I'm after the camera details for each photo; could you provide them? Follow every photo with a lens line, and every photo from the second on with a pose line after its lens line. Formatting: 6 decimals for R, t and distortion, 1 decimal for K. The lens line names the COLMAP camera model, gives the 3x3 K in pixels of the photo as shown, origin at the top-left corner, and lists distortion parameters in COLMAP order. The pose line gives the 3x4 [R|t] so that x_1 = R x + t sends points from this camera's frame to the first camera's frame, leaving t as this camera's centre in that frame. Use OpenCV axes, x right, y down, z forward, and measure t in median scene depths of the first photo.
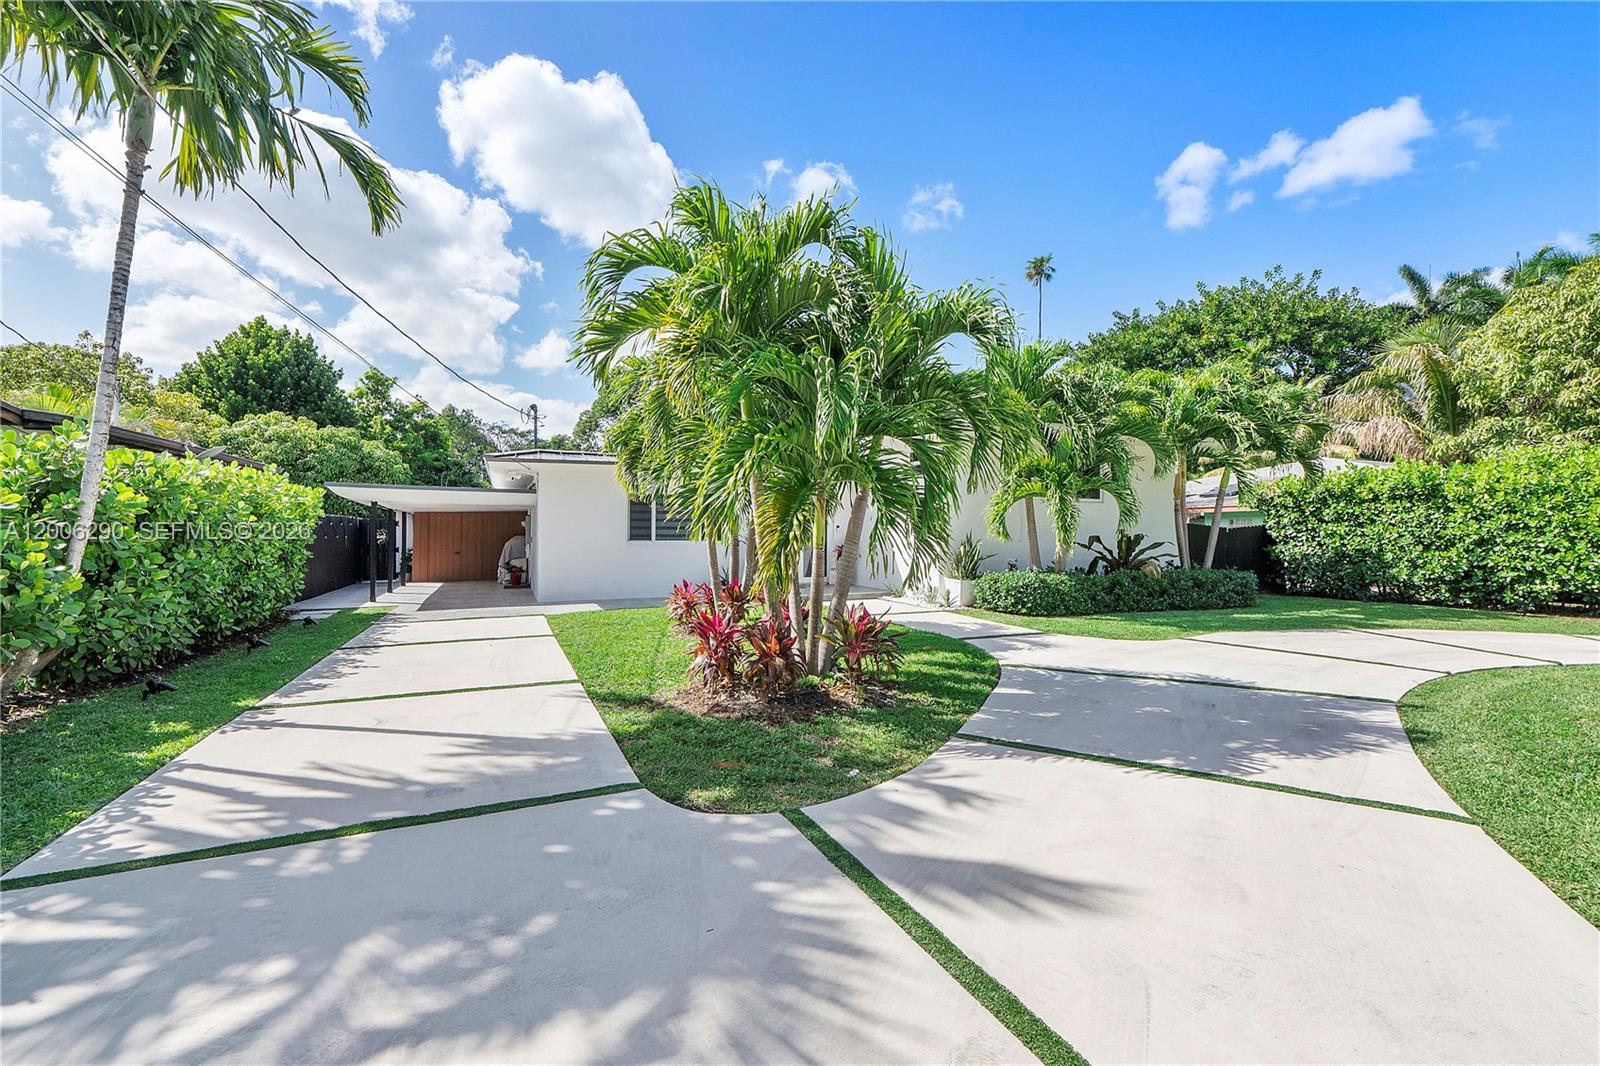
lens RADIAL K [[689.6, 0, 801.3], [0, 689.6, 535.6], [0, 0, 1]] dist [0.002168, 0.001167]
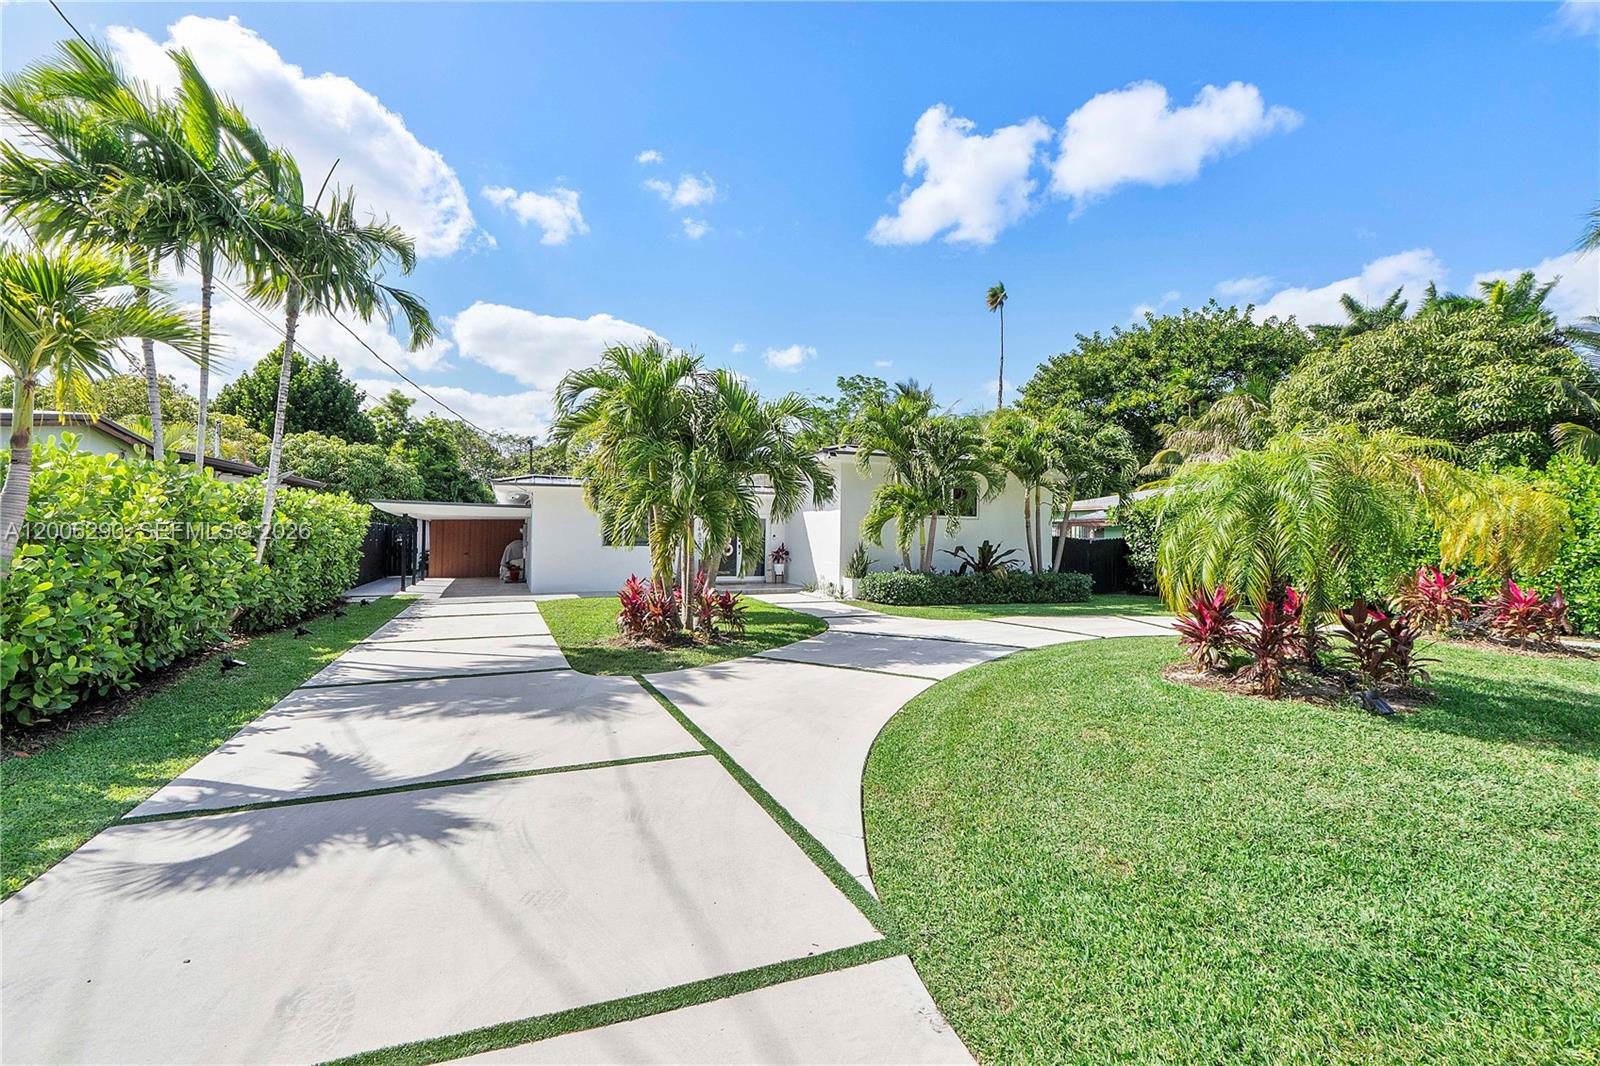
lens RADIAL K [[689.6, 0, 798.0], [0, 689.6, 538.6], [0, 0, 1]] dist [0.002168, 0.001167]
pose [[0.999938, 0.009647, -0.005476, 0.099374], [-0.009655, 0.999952, -0.001437, -0.006520], [0.005462, 0.001490, 0.999984, -0.231674]]
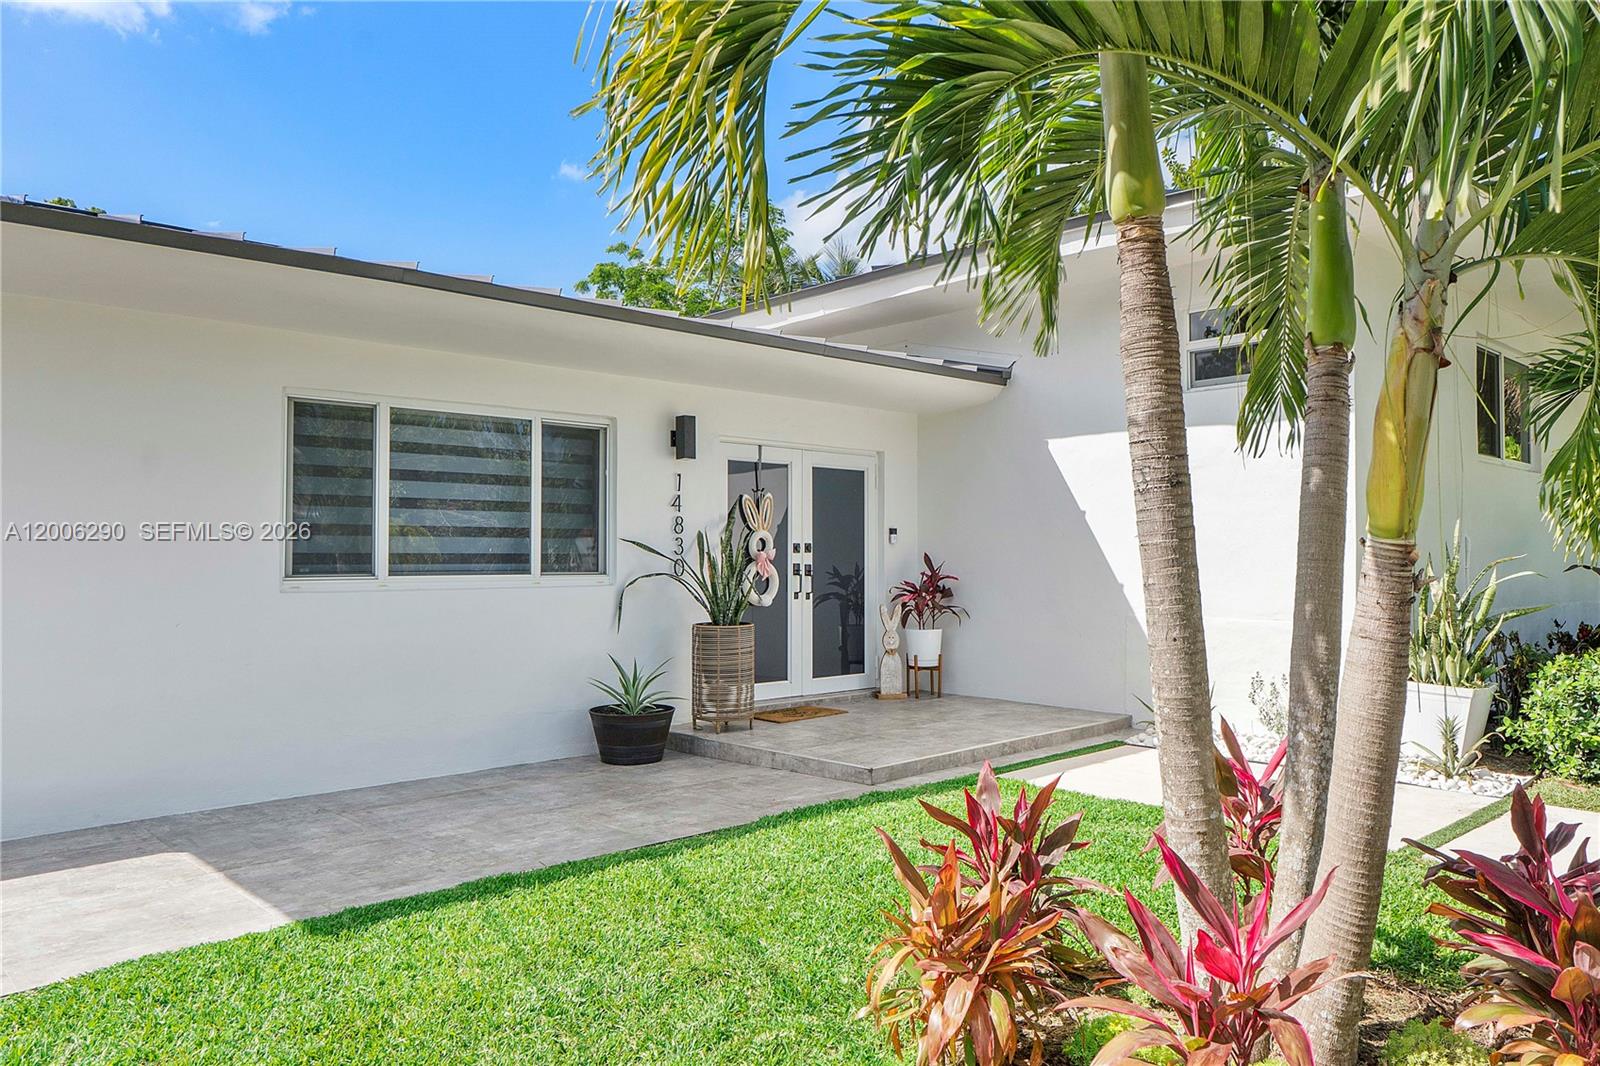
lens RADIAL K [[1137.6, 0, 806.9], [0, 1137.6, 534.2], [0, 0, 1]] dist [0.021111, -0.005105]
pose [[0.942396, 0.001533, 0.334494, -0.178260], [0.006572, 0.999712, -0.023099, 0.001802], [-0.334433, 0.023967, 0.942115, 0.441282]]
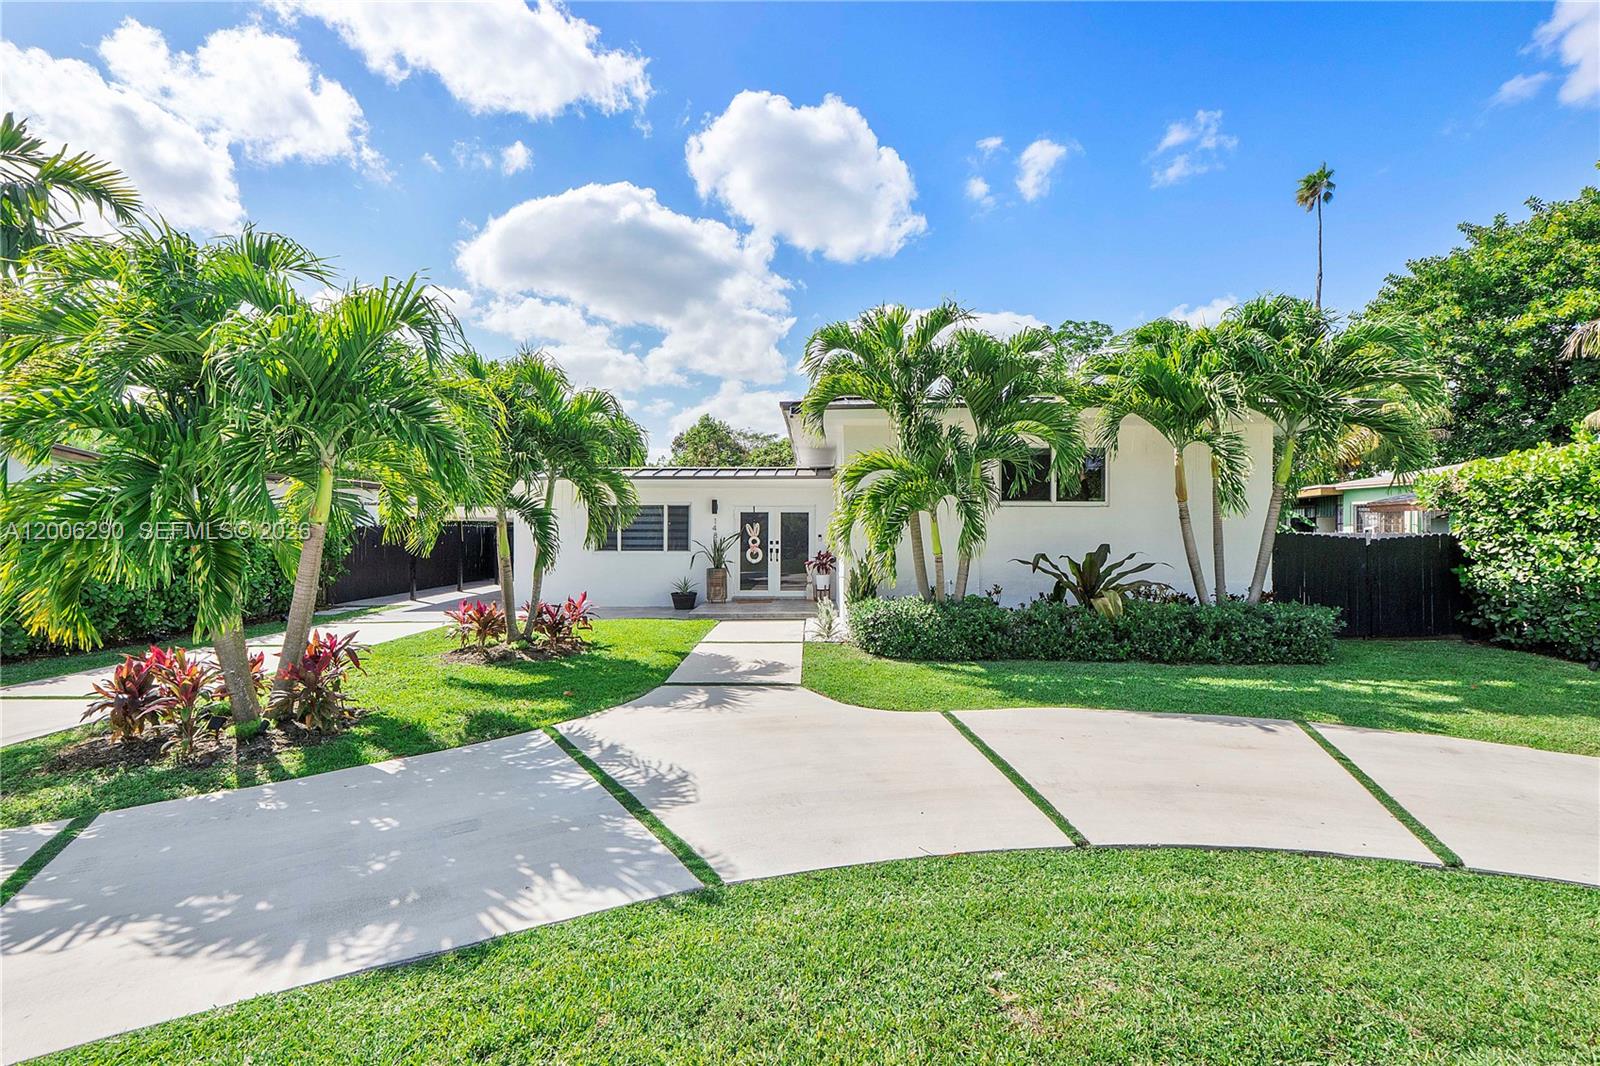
lens RADIAL K [[689.6, 0, 792.1], [0, 689.6, 514.0], [0, 0, 1]] dist [0.002168, 0.001167]
pose [[0.906739, -0.011401, -0.421539, 0.387414], [0.002596, 0.999766, -0.021457, -0.021387], [0.421685, 0.018361, 0.906557, 0.155151]]
